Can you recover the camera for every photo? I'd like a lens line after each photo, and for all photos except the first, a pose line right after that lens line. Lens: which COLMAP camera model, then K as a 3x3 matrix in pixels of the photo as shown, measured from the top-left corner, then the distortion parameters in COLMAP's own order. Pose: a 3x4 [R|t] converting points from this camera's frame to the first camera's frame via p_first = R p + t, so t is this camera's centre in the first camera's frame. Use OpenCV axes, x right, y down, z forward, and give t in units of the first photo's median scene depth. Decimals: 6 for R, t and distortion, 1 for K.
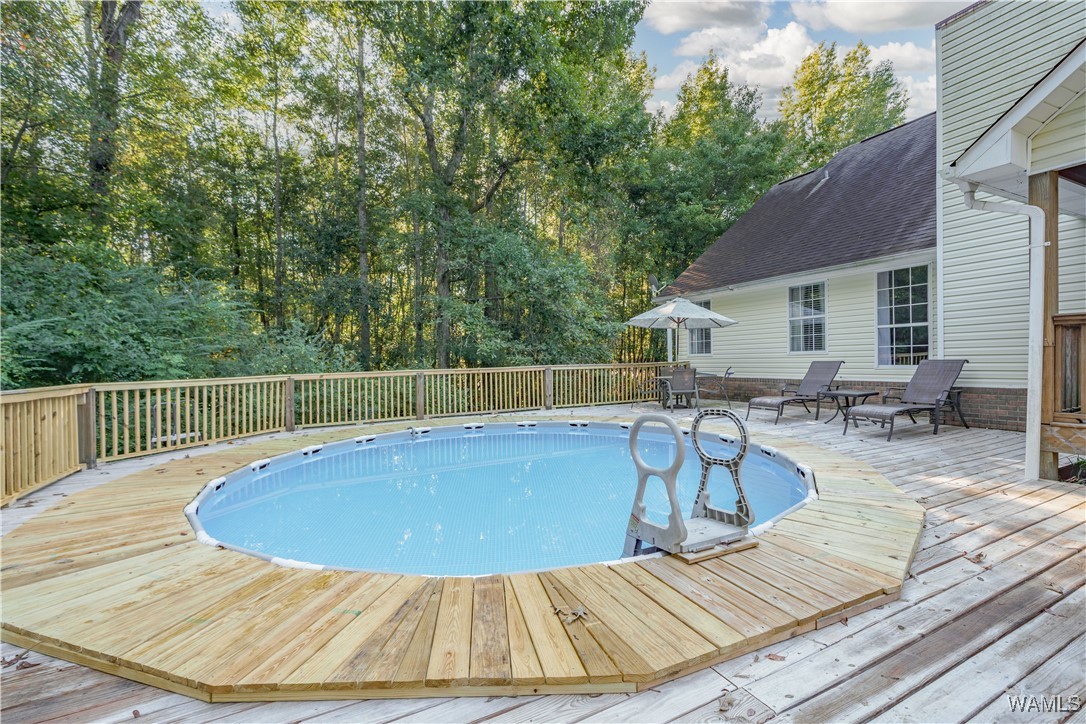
lens RADIAL K [[471.0, 0, 558.2], [0, 471.0, 362.7], [0, 0, 1]] dist [0.001910, -0.000102]
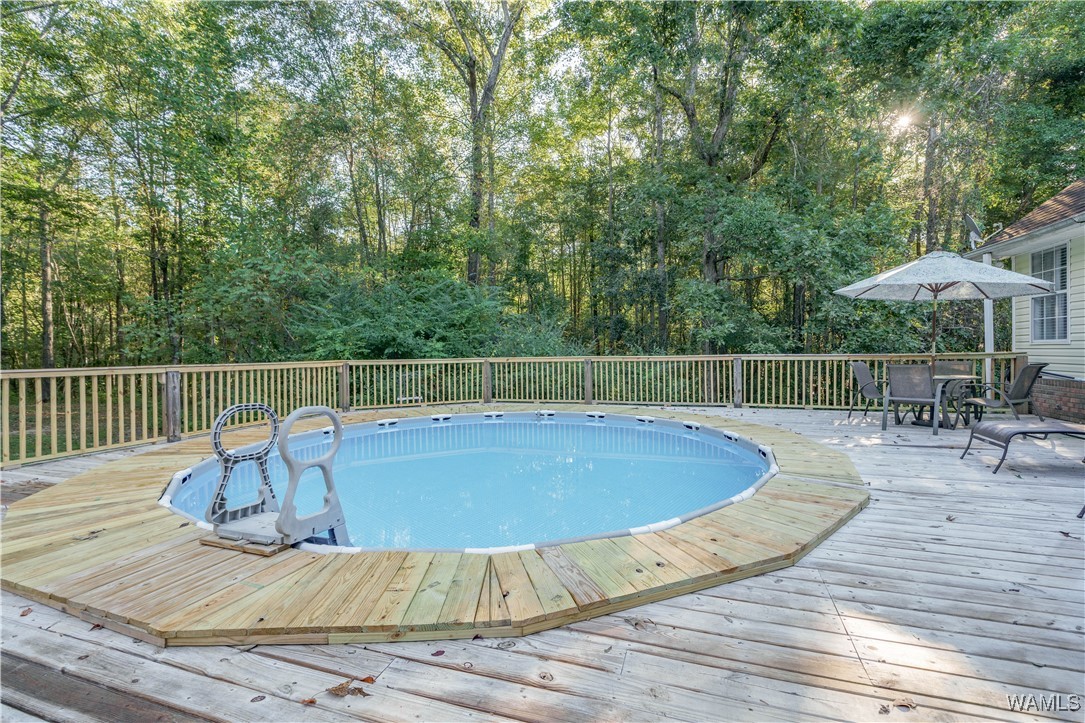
lens RADIAL K [[475.3, 0, 542.4], [0, 475.3, 352.6], [0, 0, 1]] dist [0.000152, 0.000265]
pose [[0.694525, 0.017924, -0.719245, 1.348185], [-0.010111, 0.999834, 0.015152, -0.027283], [0.719397, -0.003251, 0.694591, 0.684674]]
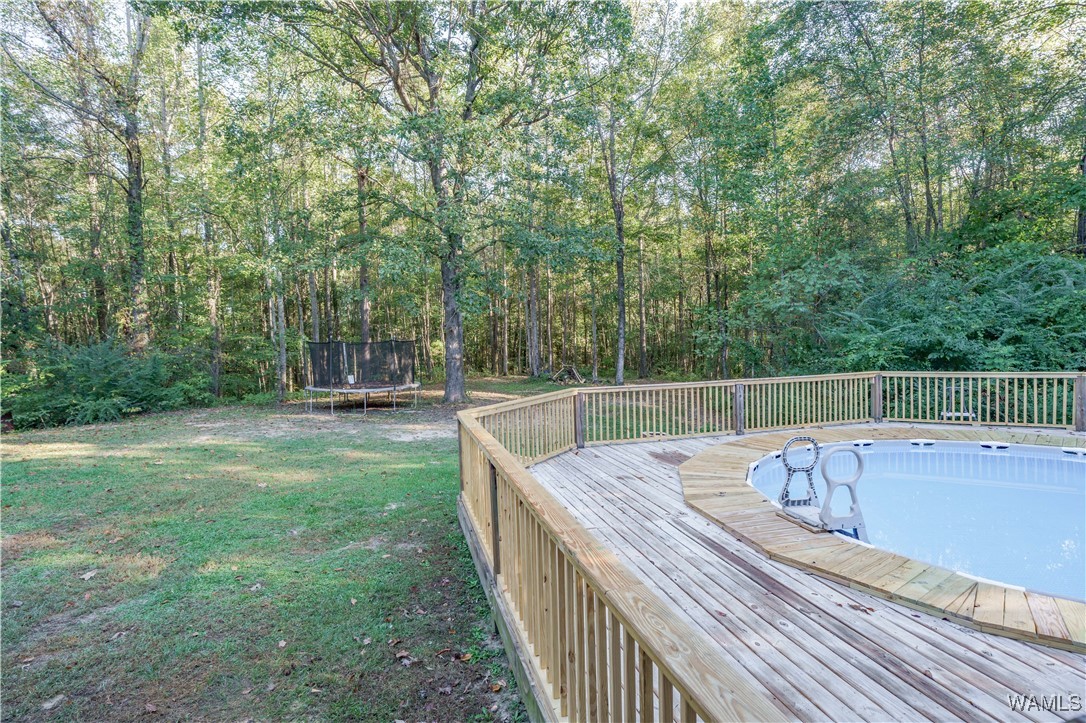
lens RADIAL K [[528.6, 0, 545.5], [0, 528.6, 358.5], [0, 0, 1]] dist [0.000709, 0.000236]
pose [[-0.196495, 0.067814, -0.978157, 2.102994], [0.023977, 0.997639, 0.064348, -0.298442], [0.980212, -0.010809, -0.197658, 0.440961]]
